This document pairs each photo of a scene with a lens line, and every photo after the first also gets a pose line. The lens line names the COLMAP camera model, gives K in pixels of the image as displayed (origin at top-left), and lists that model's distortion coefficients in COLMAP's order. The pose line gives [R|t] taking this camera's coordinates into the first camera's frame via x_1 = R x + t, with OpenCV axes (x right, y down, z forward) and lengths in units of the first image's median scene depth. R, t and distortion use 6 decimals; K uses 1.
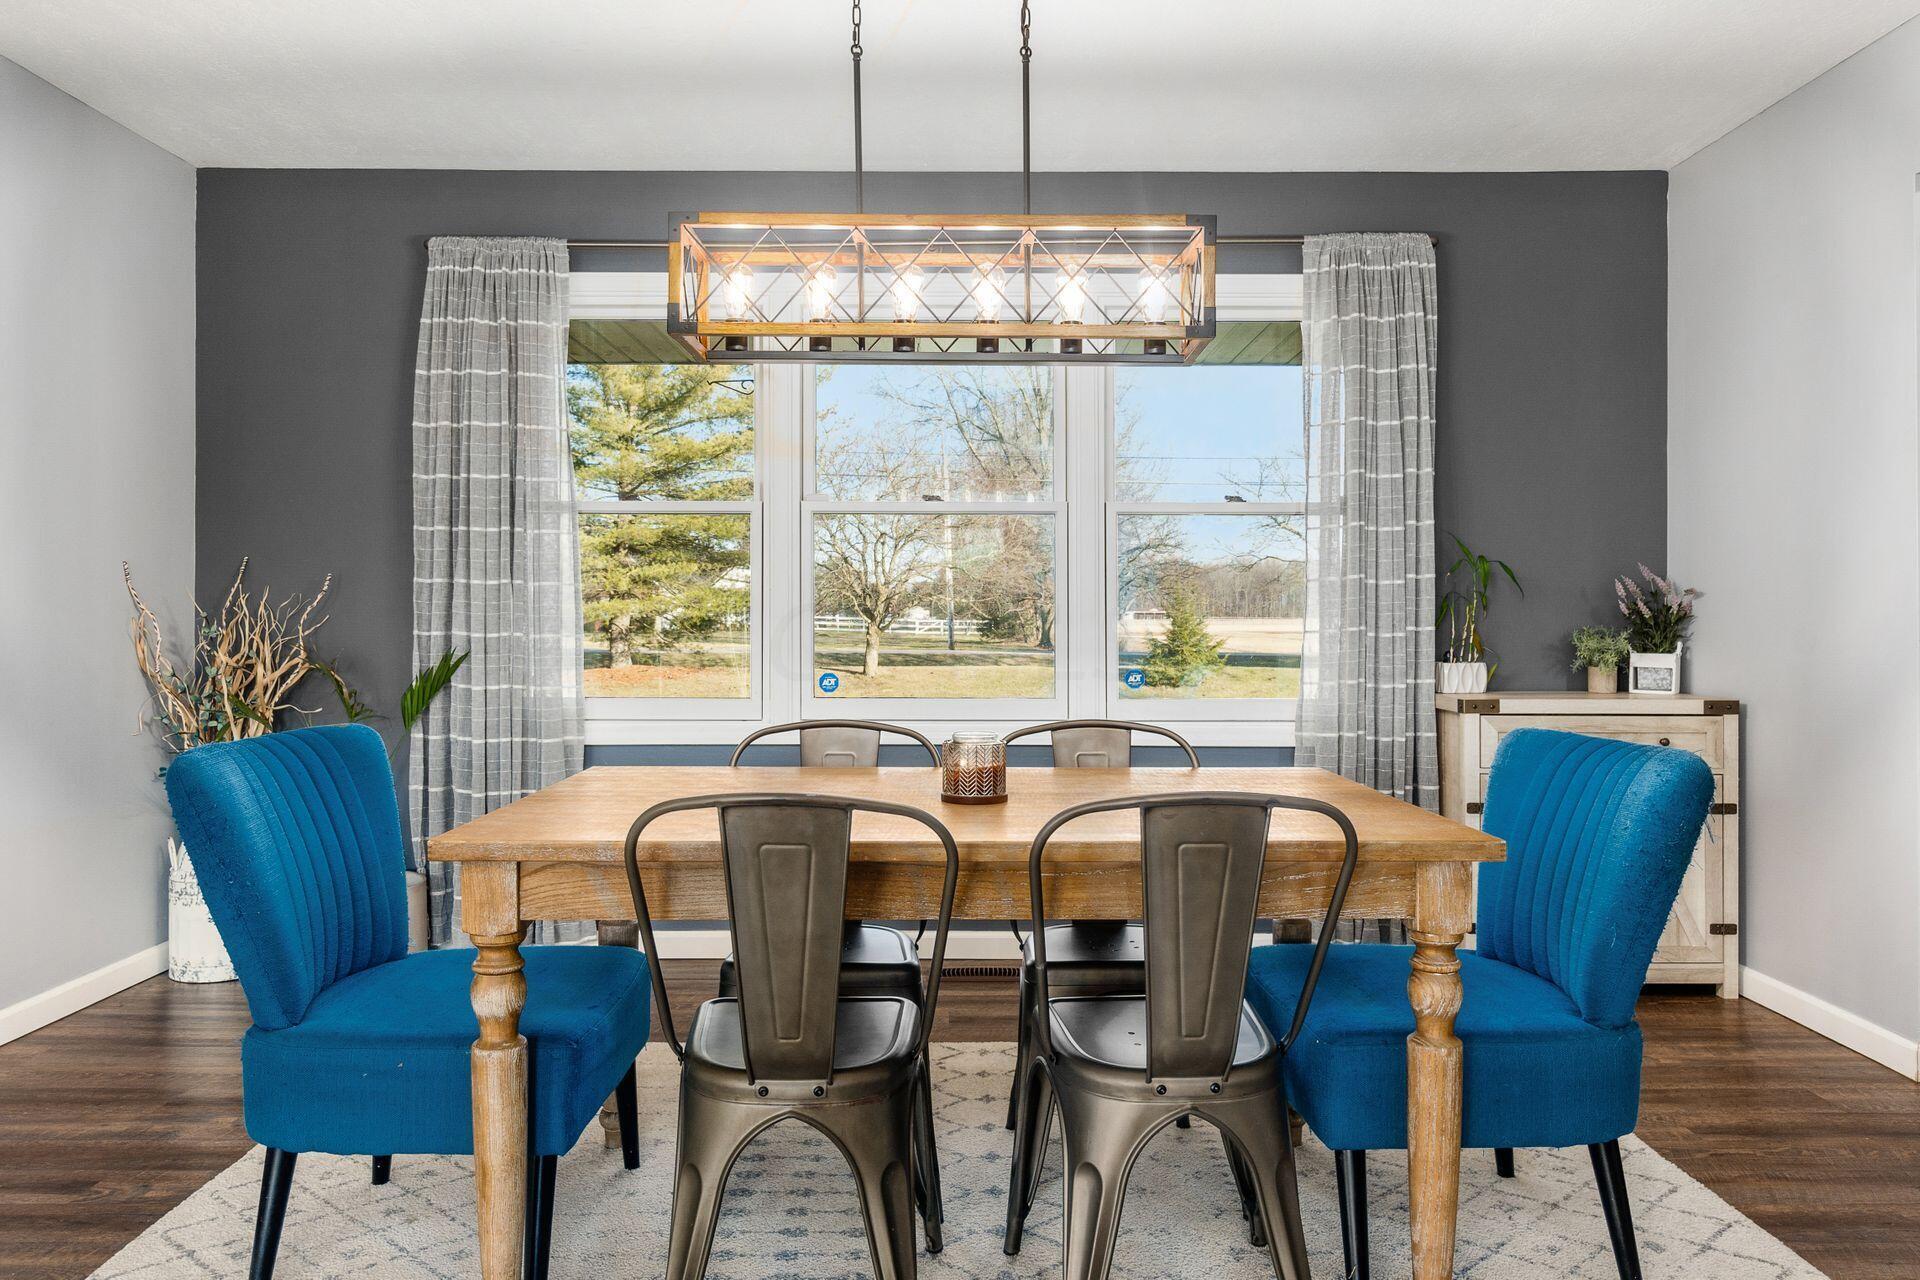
lens RADIAL K [[1269.9, 0, 961.1], [0, 1269.9, 633.1], [0, 0, 1]] dist [-0.001556, -0.000213]
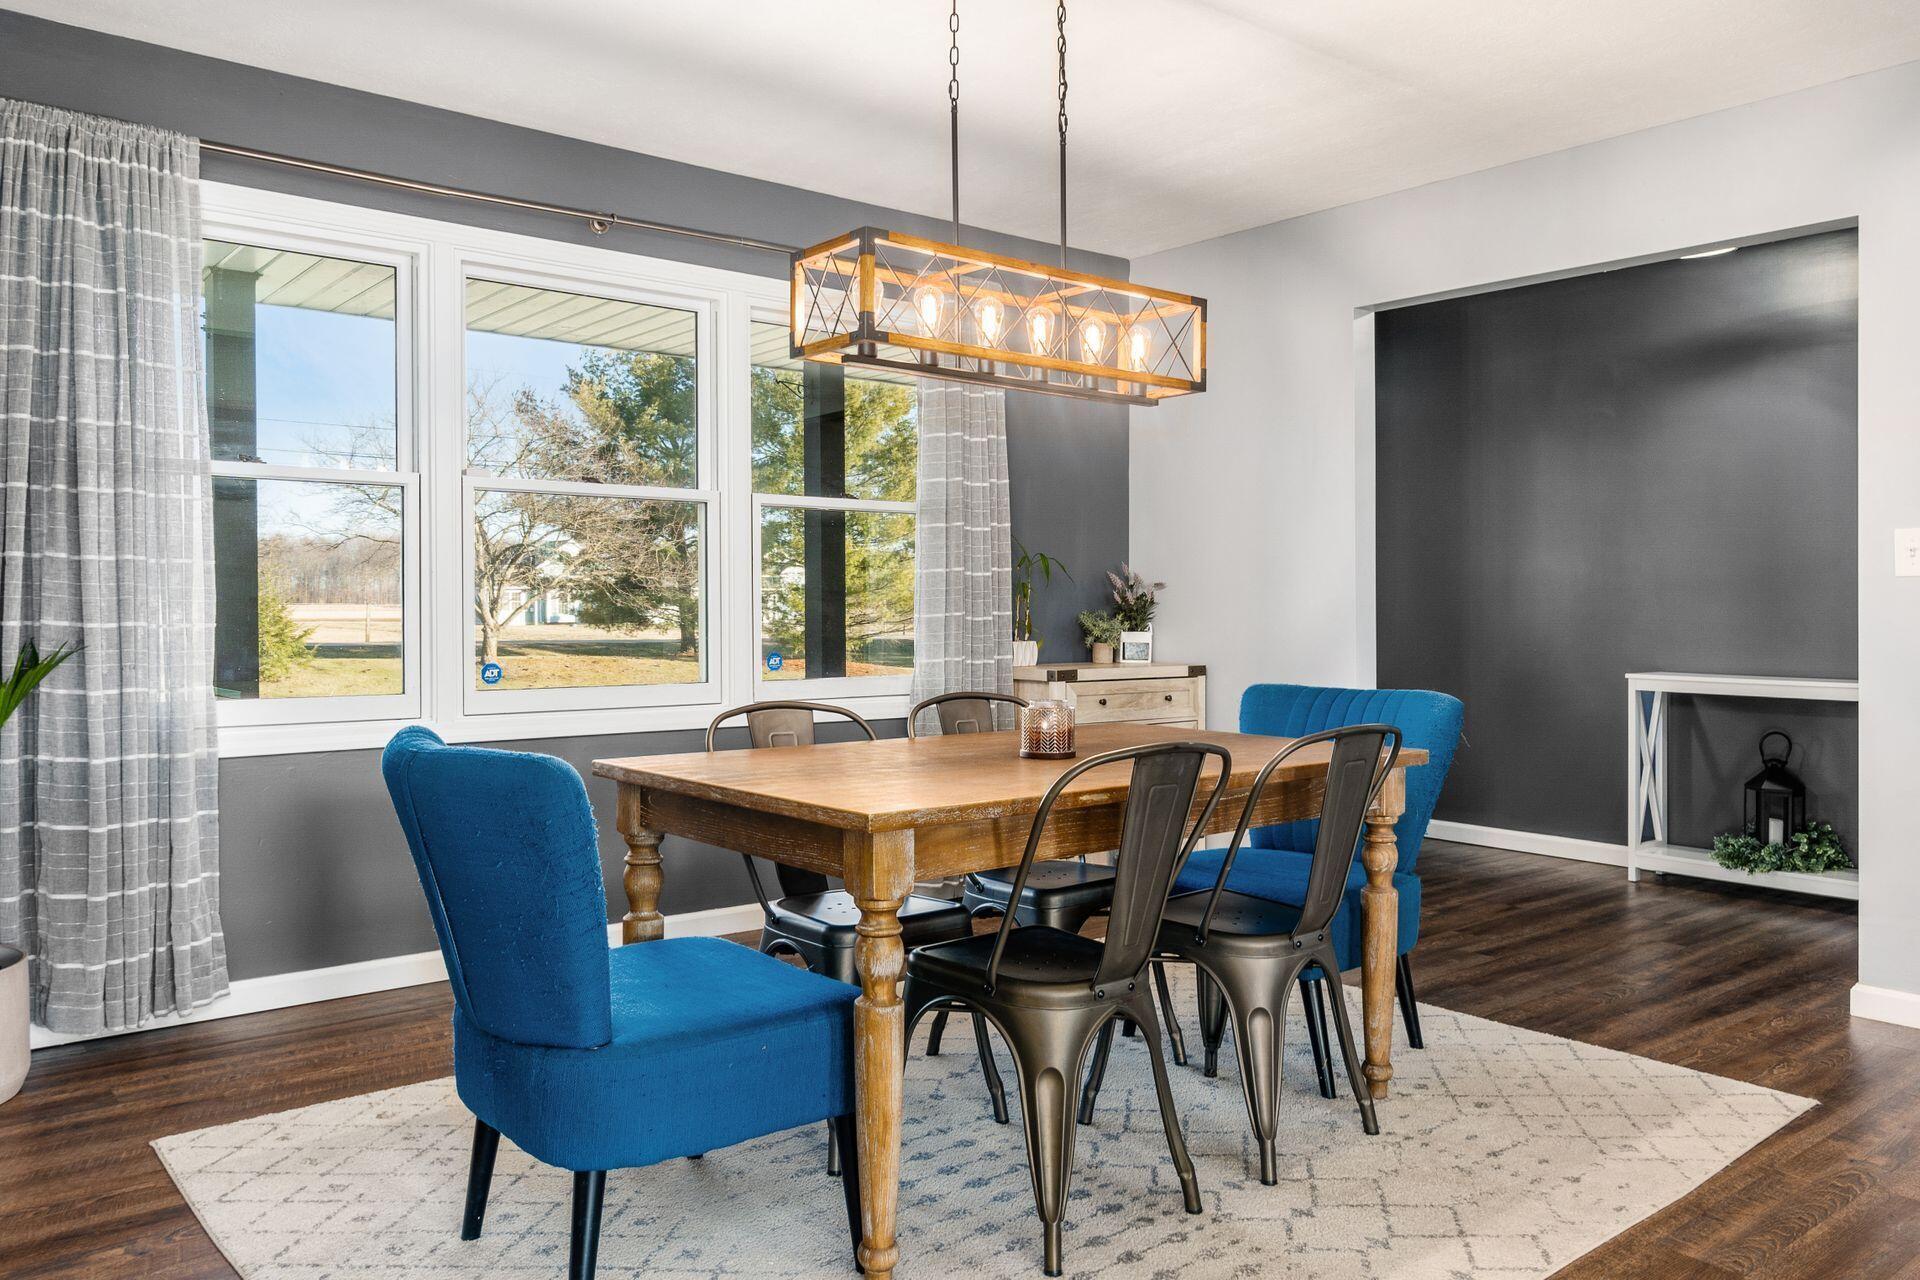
lens RADIAL K [[1305.3, 0, 960.0], [0, 1305.3, 640.0], [0, 0, 1]] dist [-0.008143, -0.003390]
pose [[0.800165, -0.015762, 0.599573, -0.426598], [0.006891, 0.999830, 0.017087, 0.000521], [-0.599740, -0.009540, 0.800138, 0.038675]]
